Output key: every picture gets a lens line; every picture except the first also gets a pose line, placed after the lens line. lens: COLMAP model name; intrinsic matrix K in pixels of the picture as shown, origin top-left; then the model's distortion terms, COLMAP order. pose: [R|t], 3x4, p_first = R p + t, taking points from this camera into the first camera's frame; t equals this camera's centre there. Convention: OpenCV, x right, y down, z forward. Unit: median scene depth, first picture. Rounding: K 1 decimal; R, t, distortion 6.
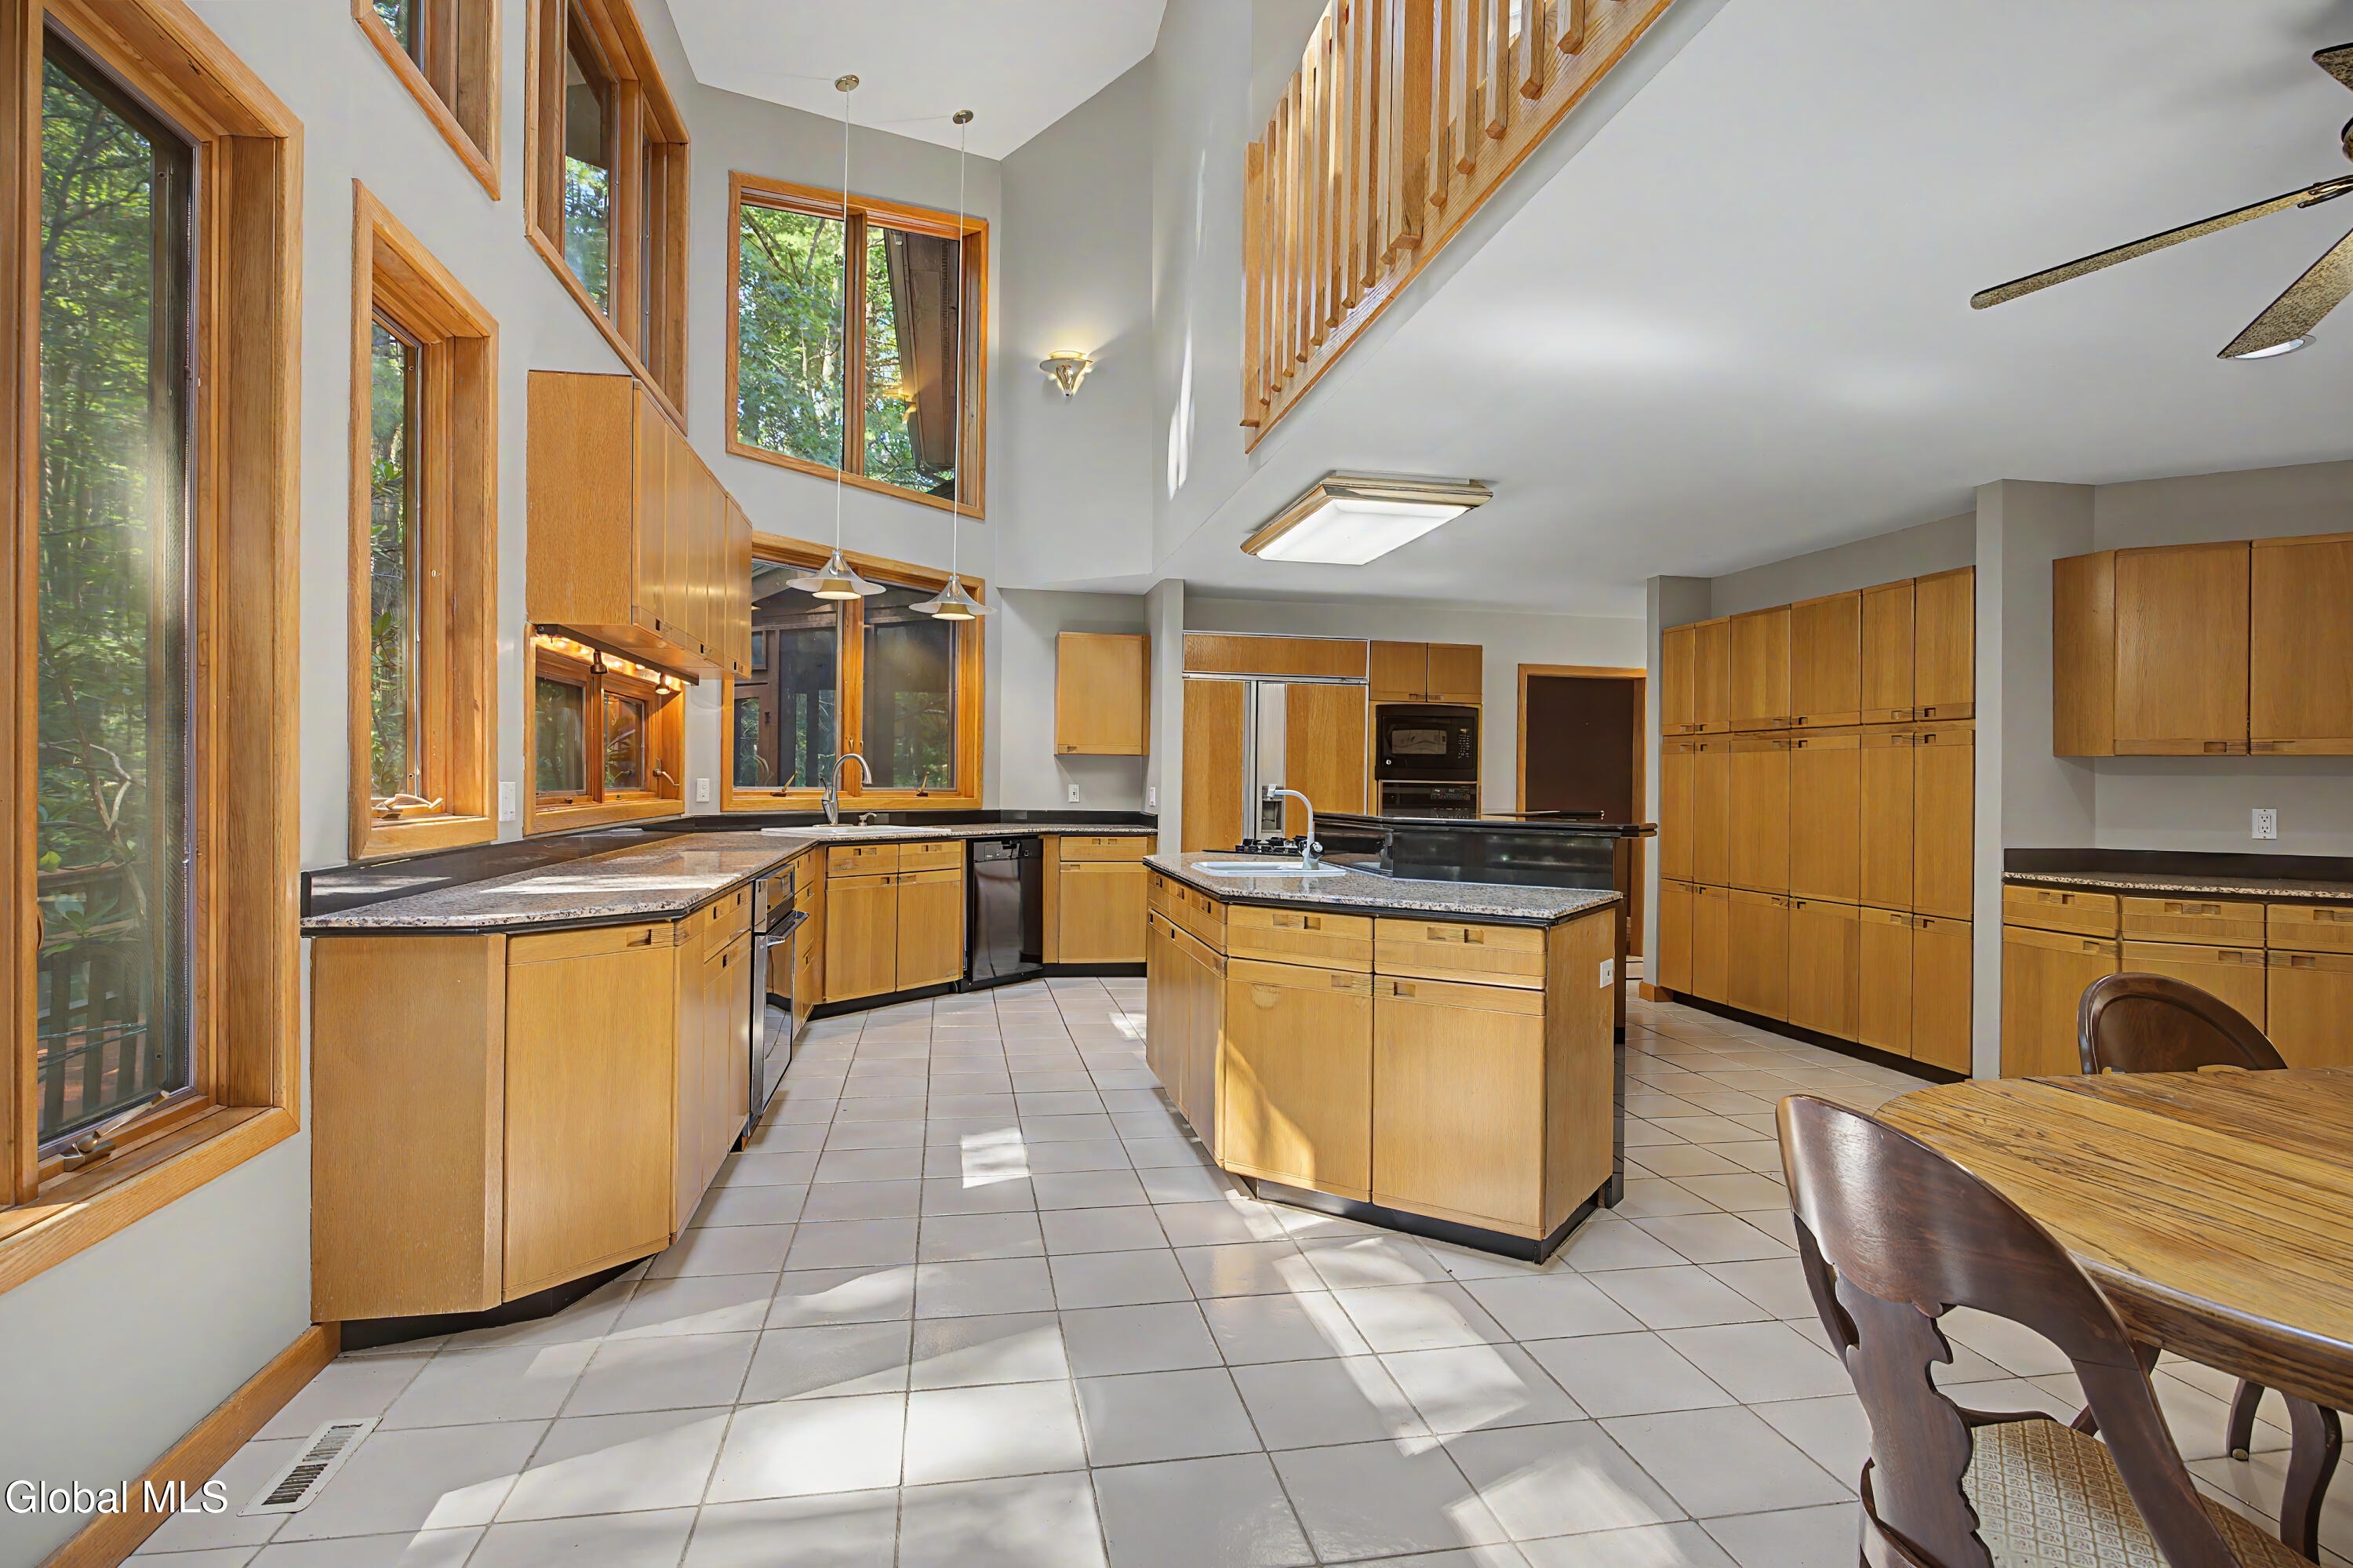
lens RADIAL K [[1256.2, 0, 1178.3], [0, 1256.2, 785.0], [0, 0, 1]] dist [-0.016014, -0.000777]
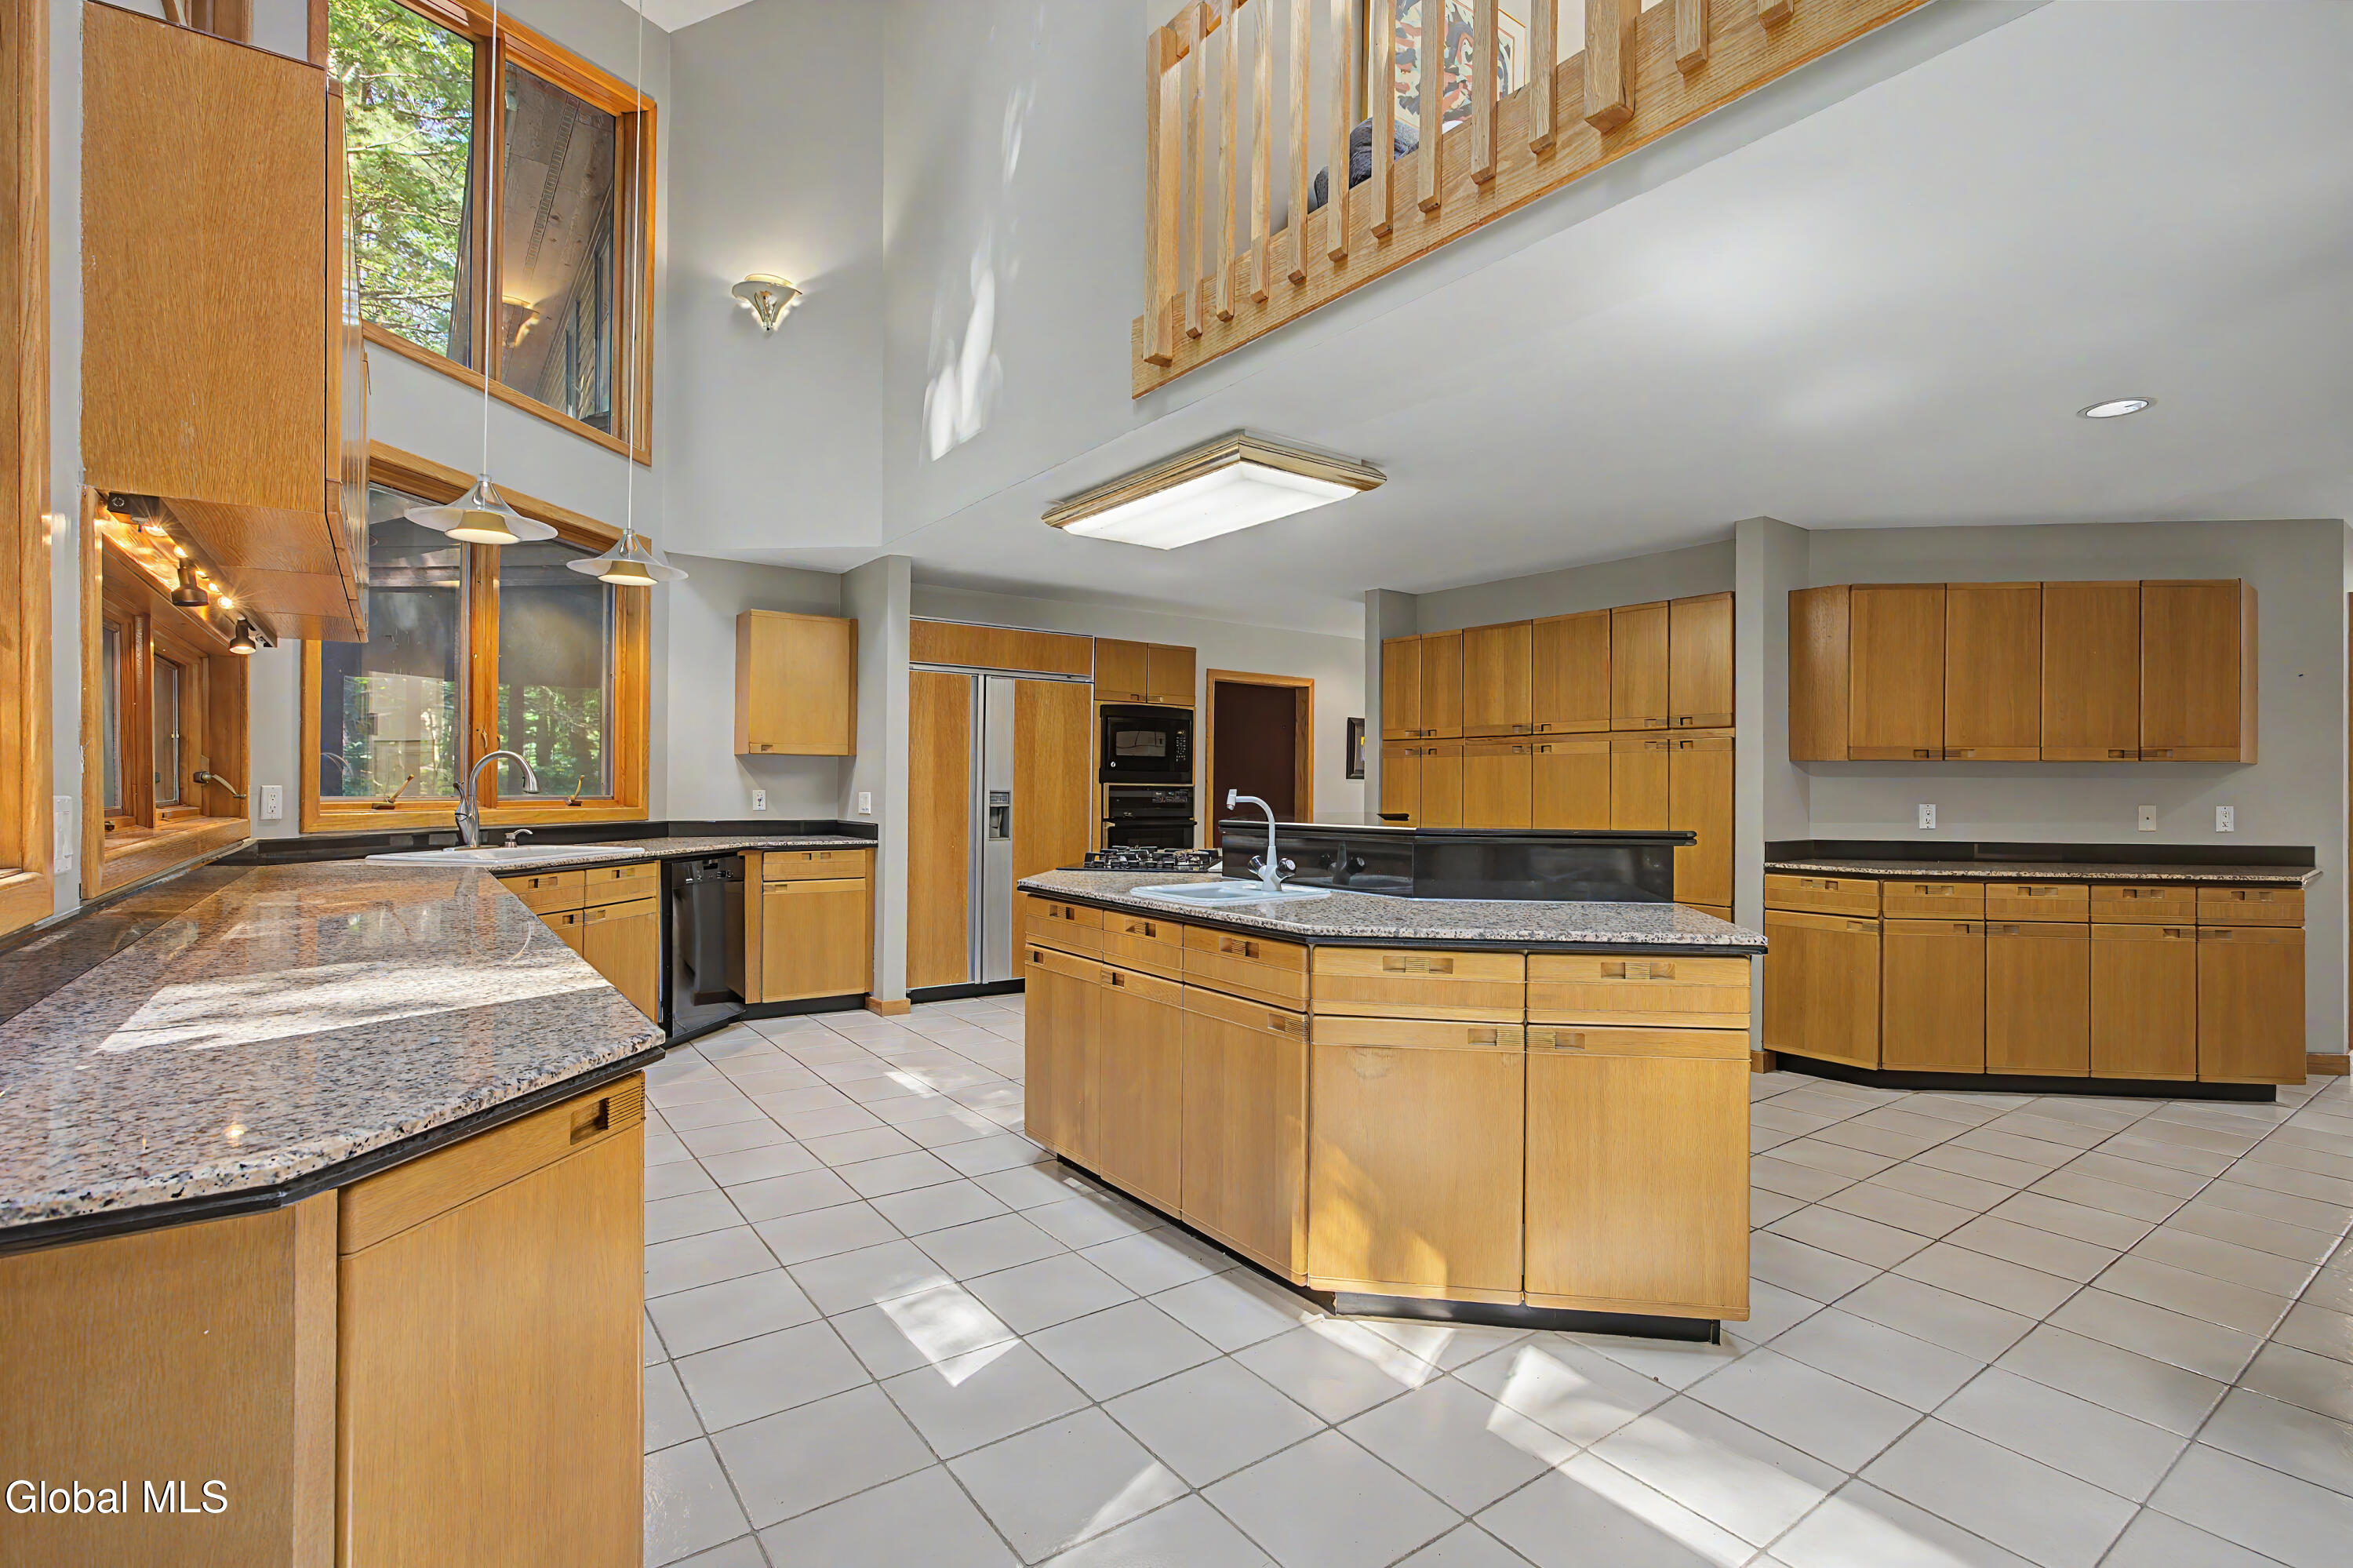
lens RADIAL K [[1118.1, 0, 1184.1], [0, 1118.1, 785.4], [0, 0, 1]] dist [-0.015554, 0.003260]
pose [[0.900462, -0.004951, 0.434907, -0.183416], [0.005317, 0.999986, 0.000374, -0.002471], [-0.434903, 0.001975, 0.900475, 0.230640]]
